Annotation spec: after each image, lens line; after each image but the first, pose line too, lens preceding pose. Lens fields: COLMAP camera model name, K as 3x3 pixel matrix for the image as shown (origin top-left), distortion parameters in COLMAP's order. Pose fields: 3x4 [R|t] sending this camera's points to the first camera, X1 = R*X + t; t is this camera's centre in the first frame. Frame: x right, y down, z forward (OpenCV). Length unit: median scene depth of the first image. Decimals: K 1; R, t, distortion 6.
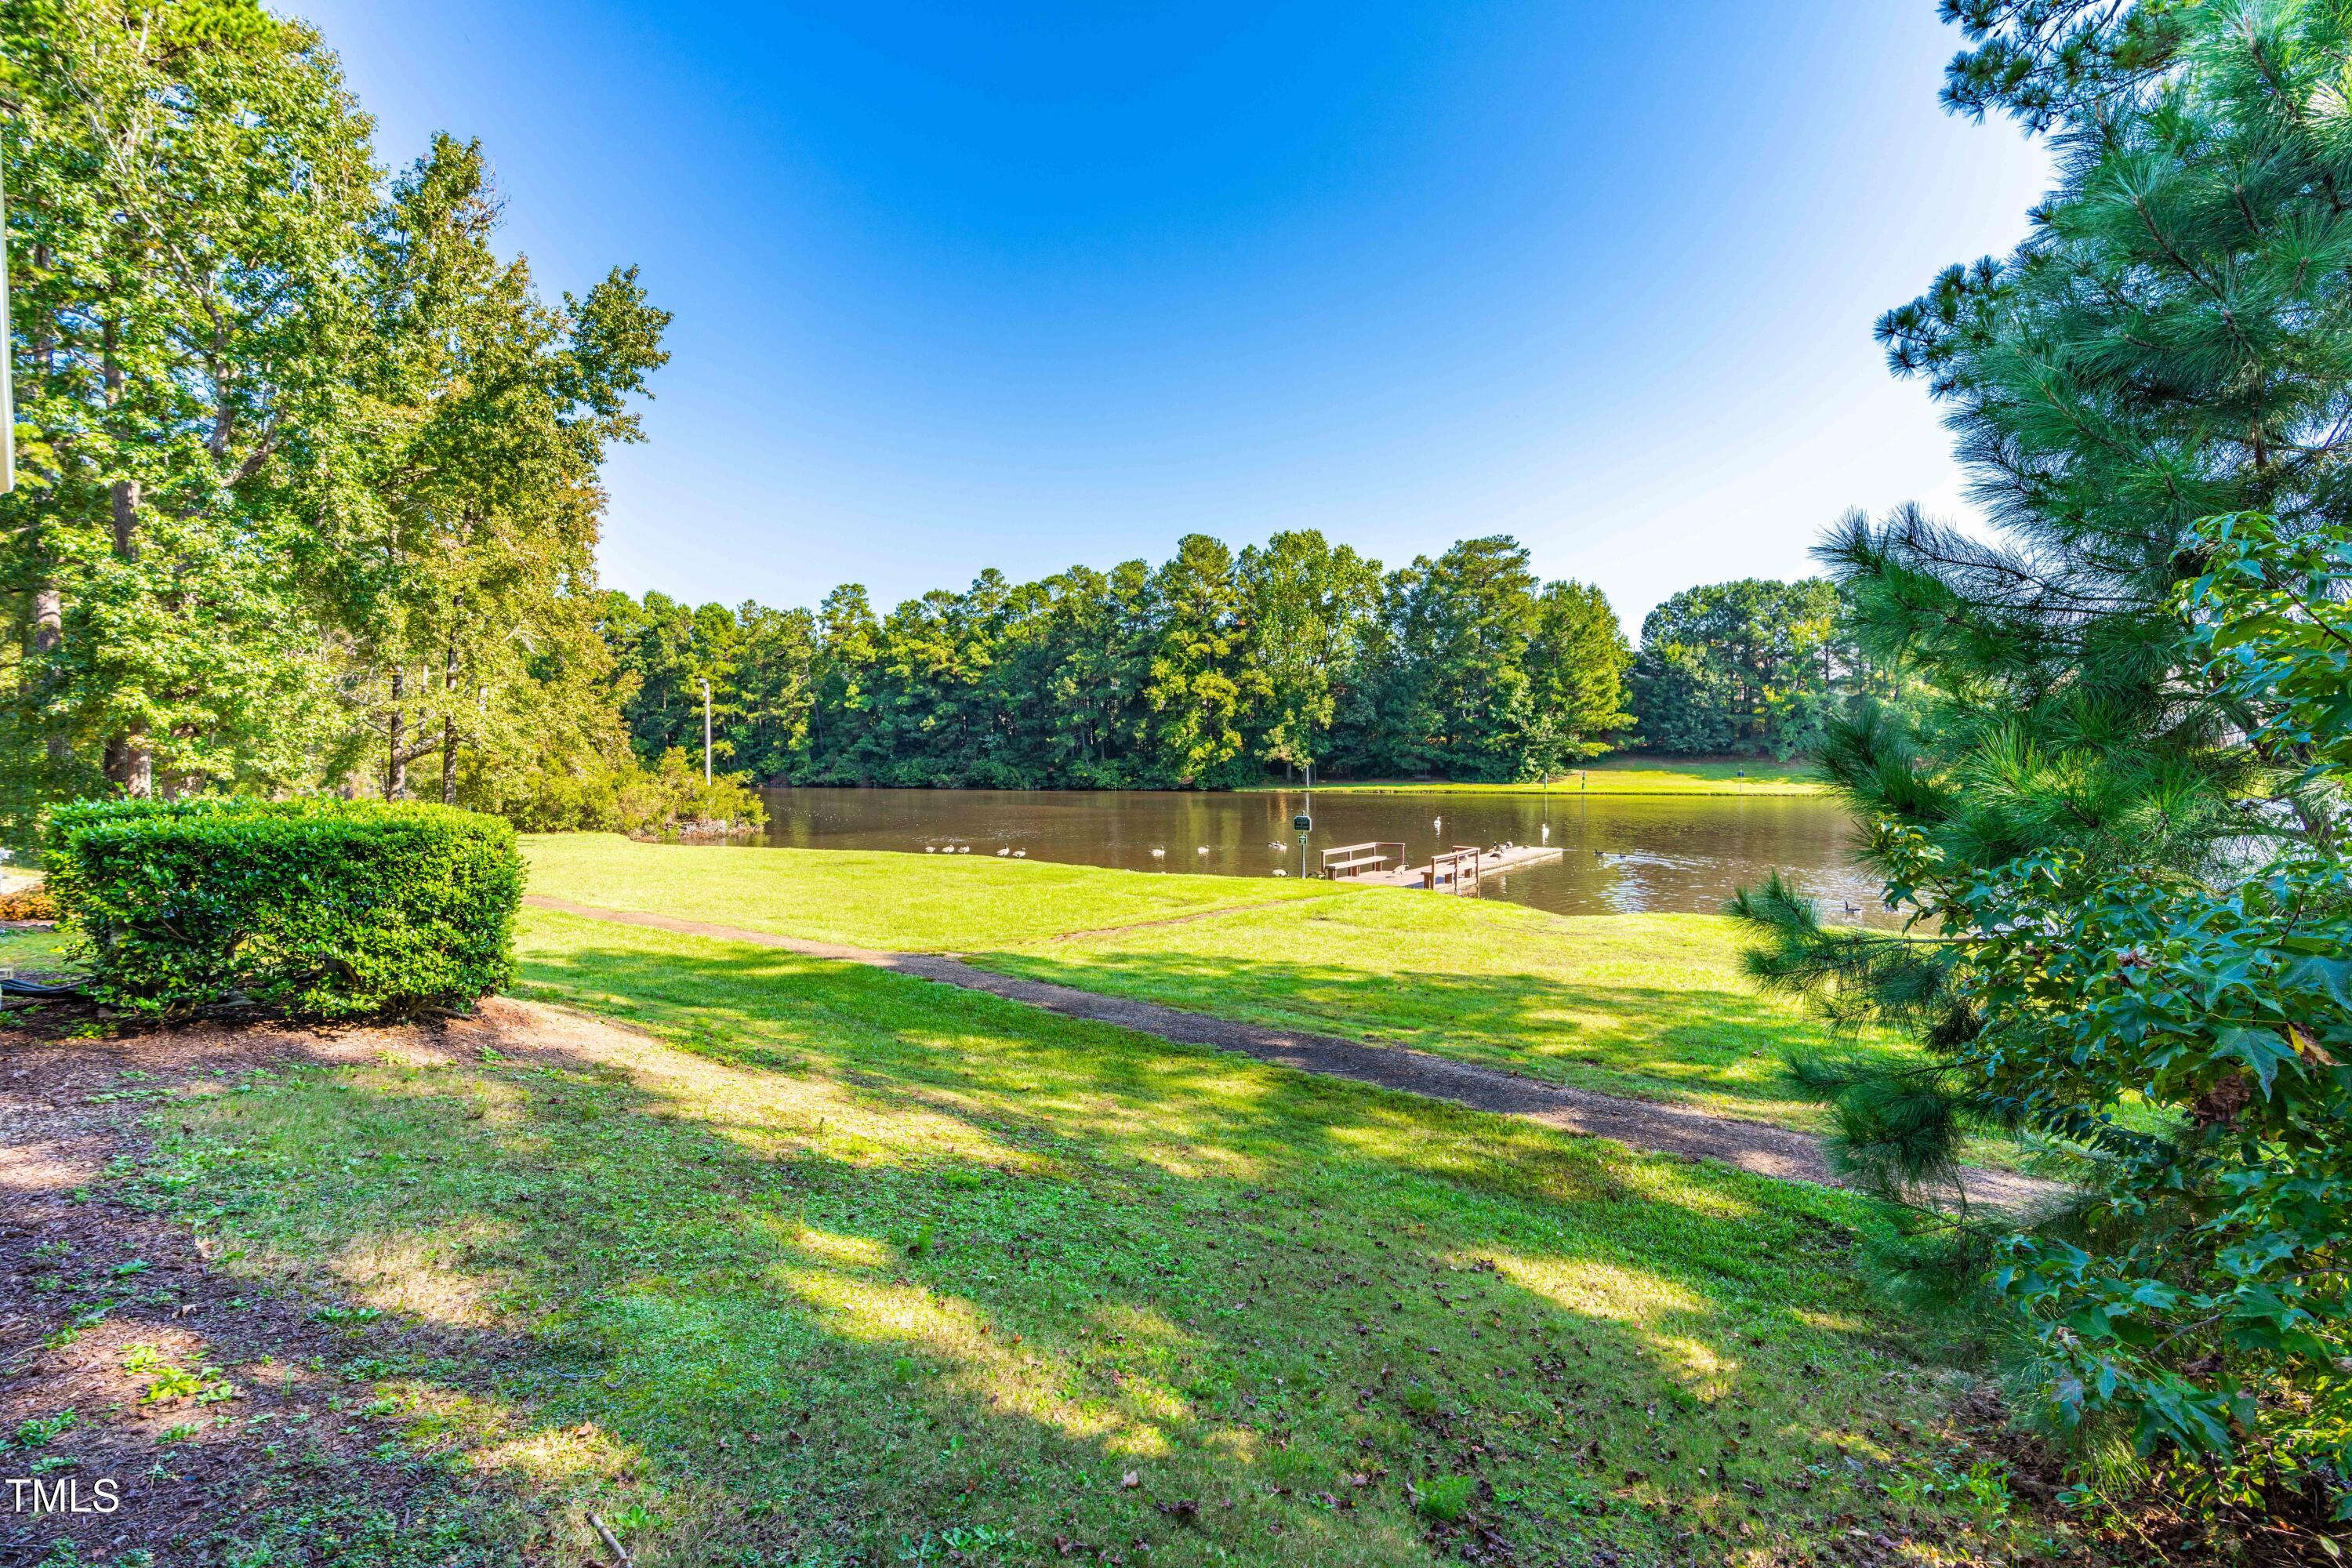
lens RADIAL K [[1056.1, 0, 1177.1], [0, 1056.1, 774.9], [0, 0, 1]] dist [-0.017210, -0.000163]
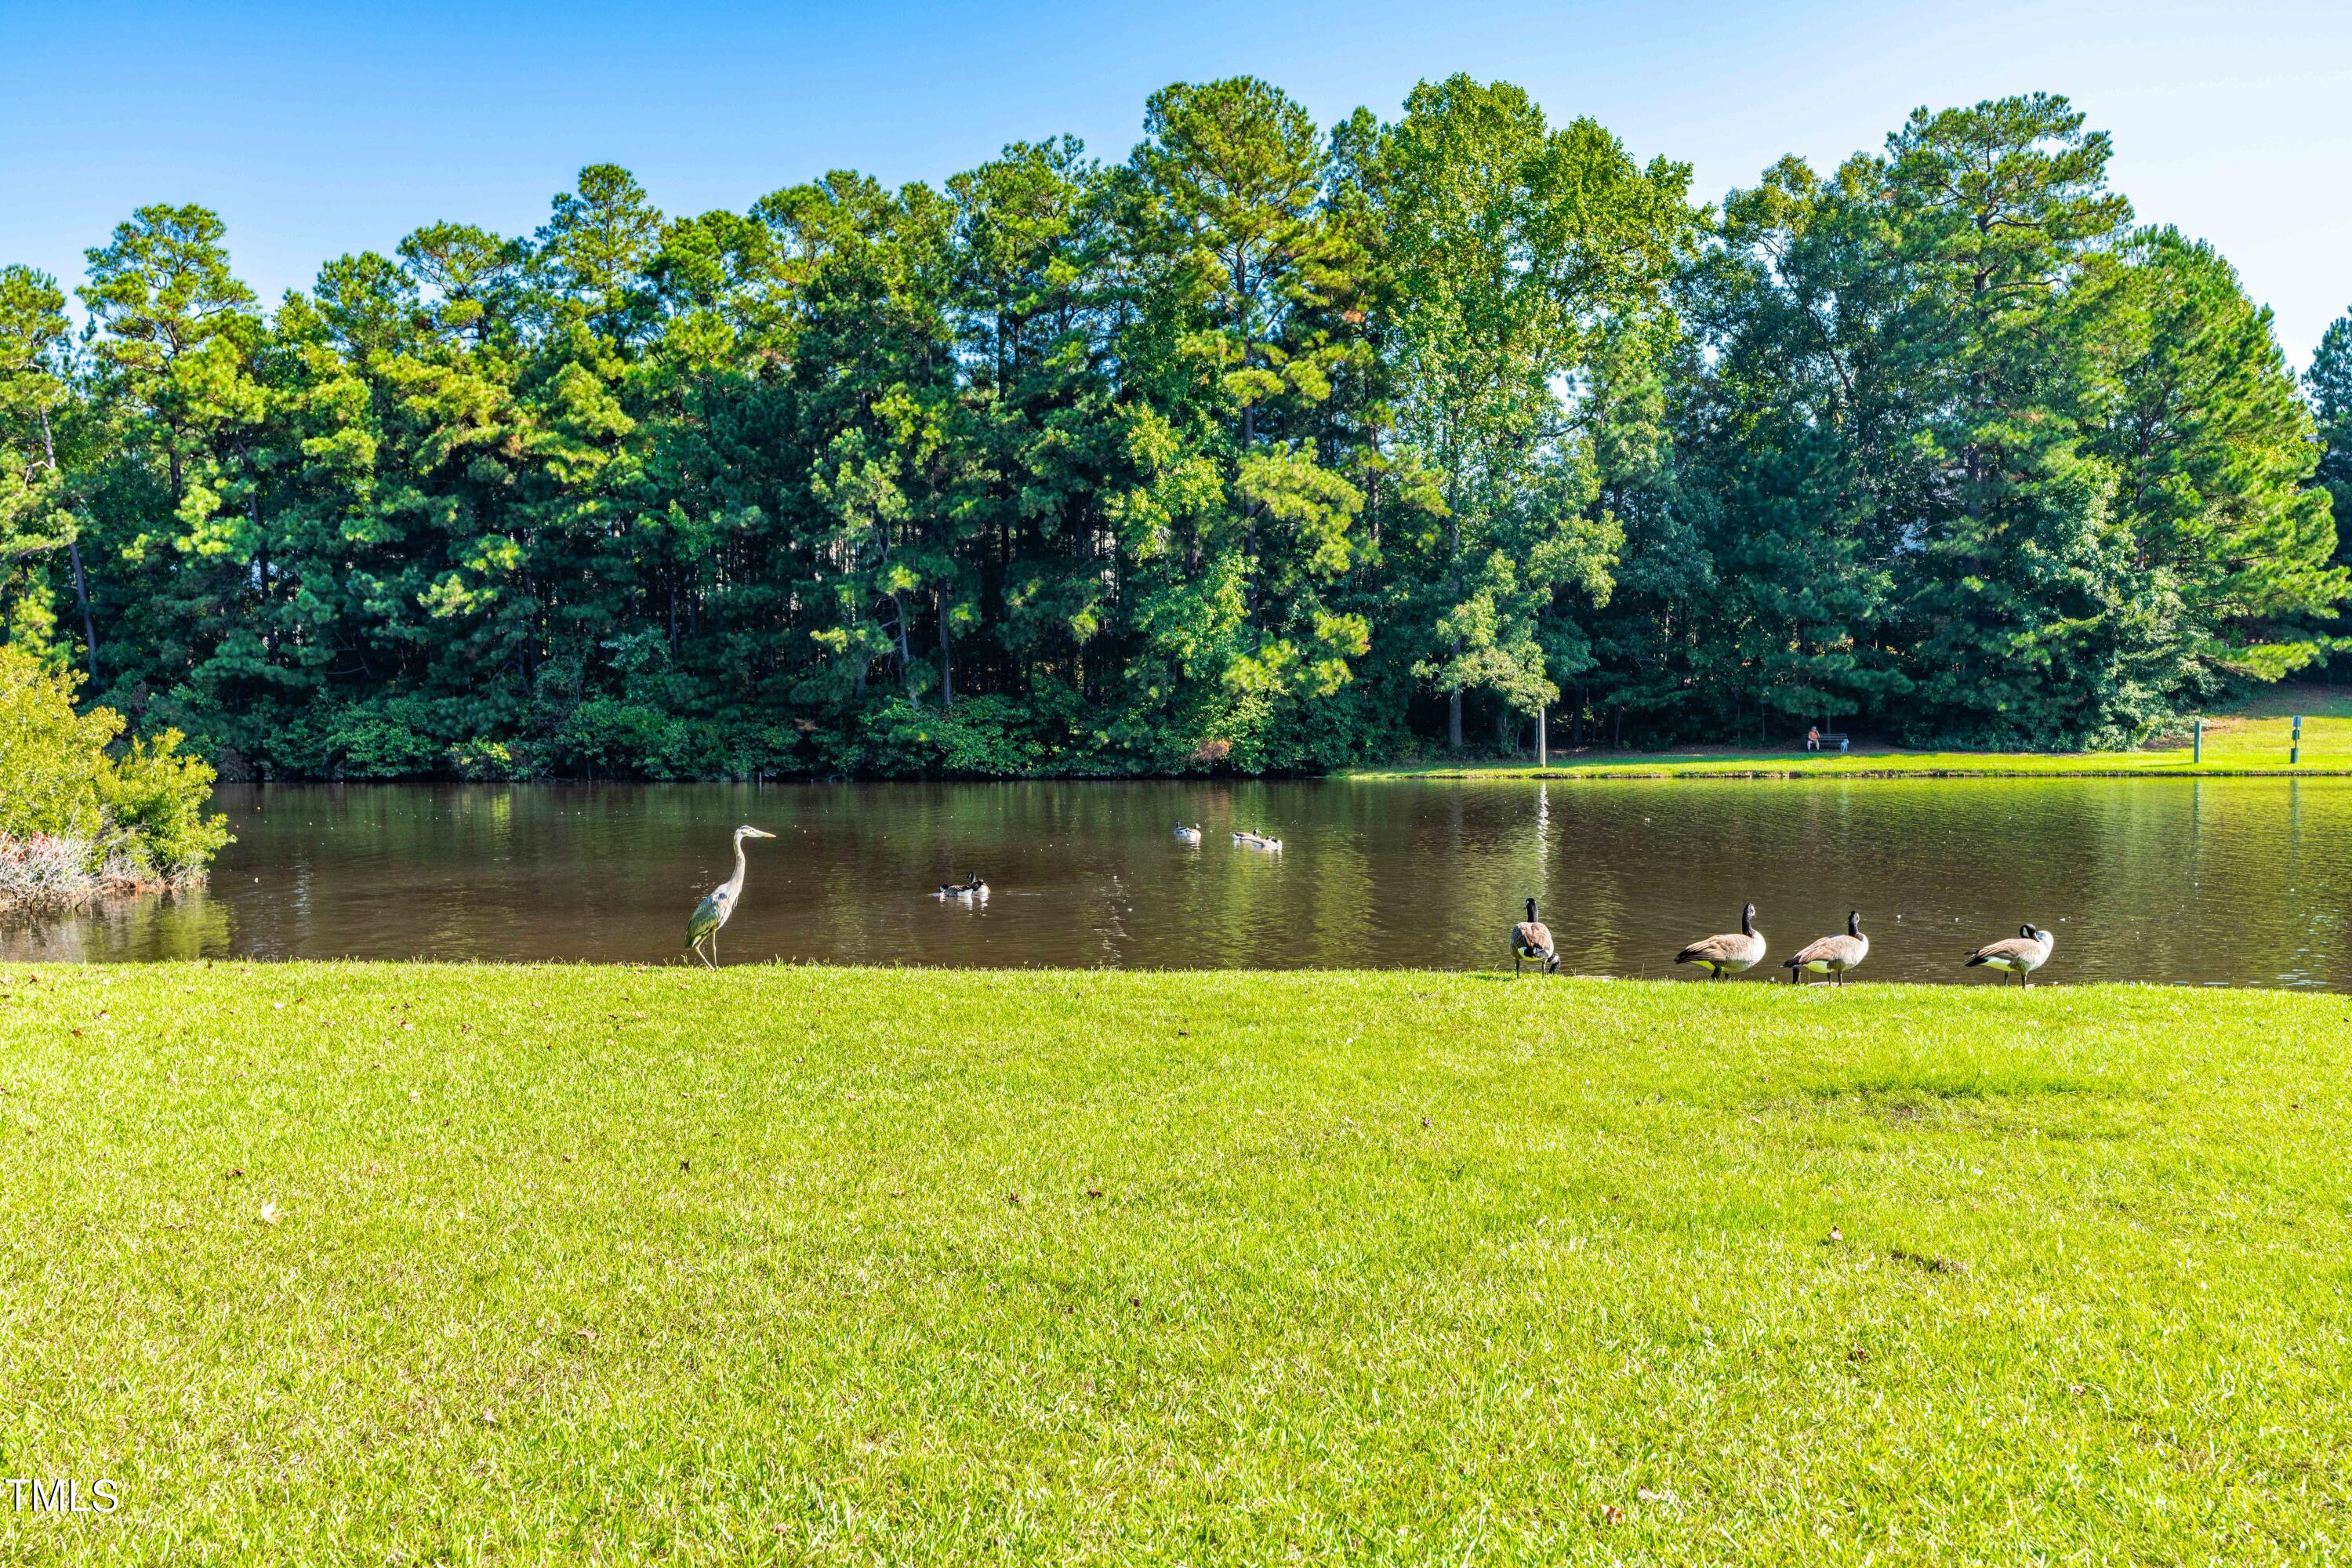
lens RADIAL K [[2293.9, 0, 1176.0], [0, 2293.9, 784.0], [0, 0, 1]] dist [0.010867, 0.012293]
pose [[0.986261, -0.008174, 0.164990, -0.130019], [0.008175, 0.999966, 0.000675, 0.015535], [-0.164990, 0.000683, 0.986295, 0.226886]]
